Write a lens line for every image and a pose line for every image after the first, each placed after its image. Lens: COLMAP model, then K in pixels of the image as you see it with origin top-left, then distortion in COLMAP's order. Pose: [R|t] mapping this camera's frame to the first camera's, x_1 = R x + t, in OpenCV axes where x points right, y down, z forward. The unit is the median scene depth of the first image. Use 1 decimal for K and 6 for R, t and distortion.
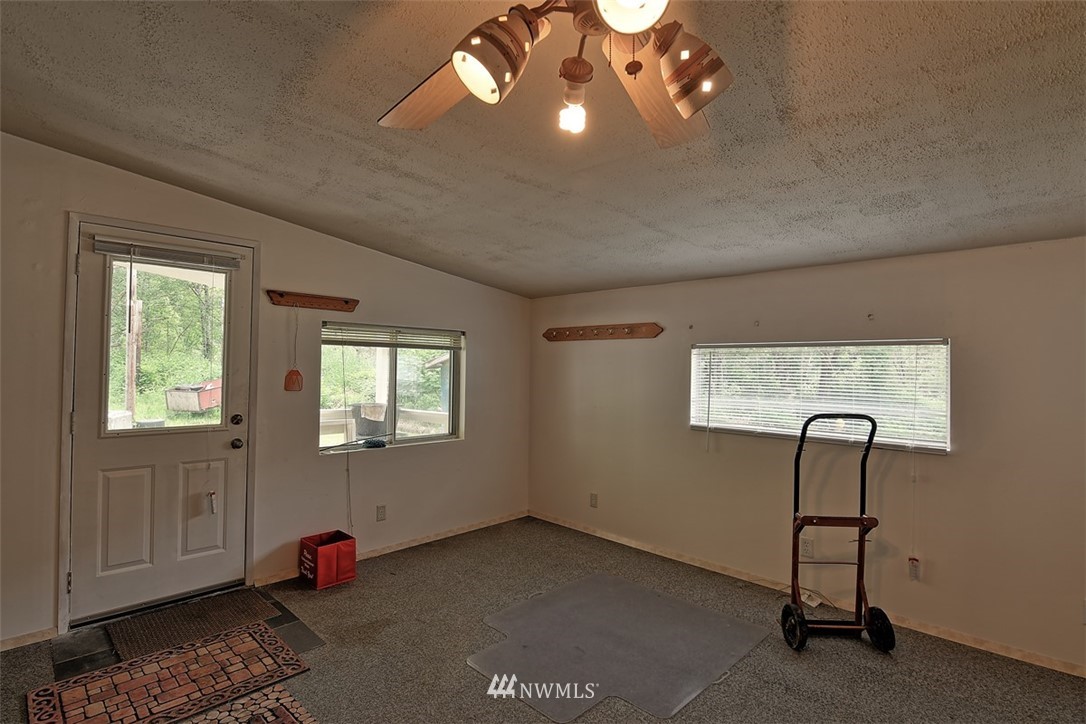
lens RADIAL K [[531.1, 0, 548.3], [0, 531.1, 357.8], [0, 0, 1]] dist [-0.014491, -0.005198]
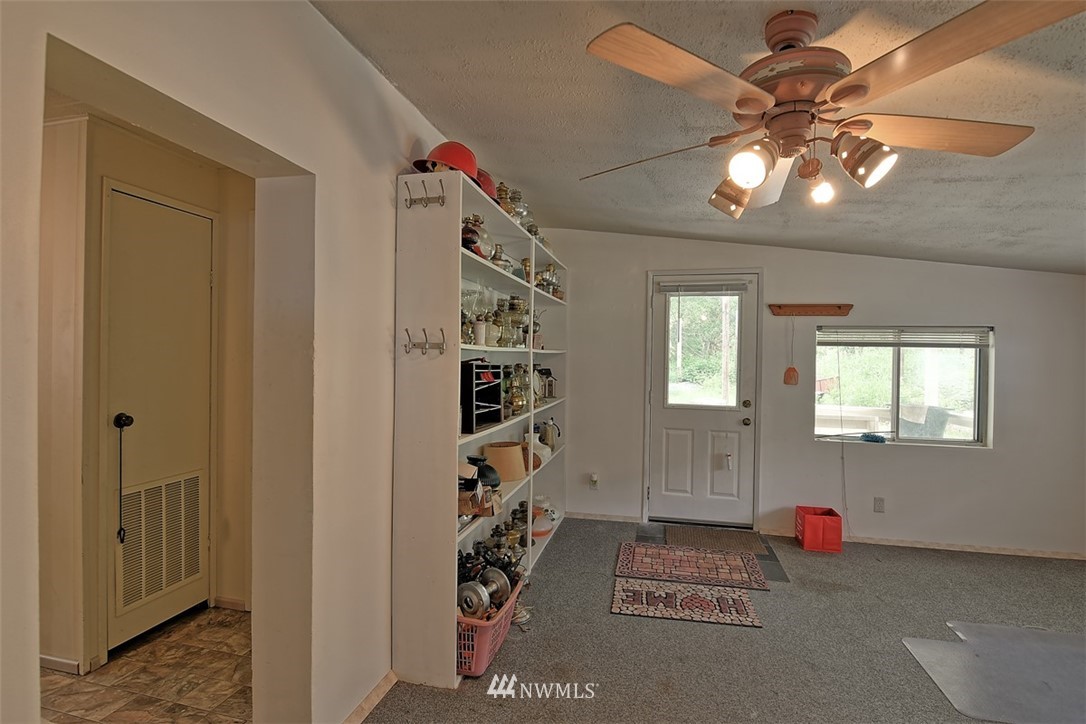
lens RADIAL K [[531.1, 0, 543.7], [0, 531.1, 358.6], [0, 0, 1]] dist [-0.014491, -0.005198]
pose [[0.517137, -0.002428, -0.855899, 0.285555], [0.005098, 0.999987, 0.000244, -0.000616], [0.855887, -0.004489, 0.517143, -0.130808]]
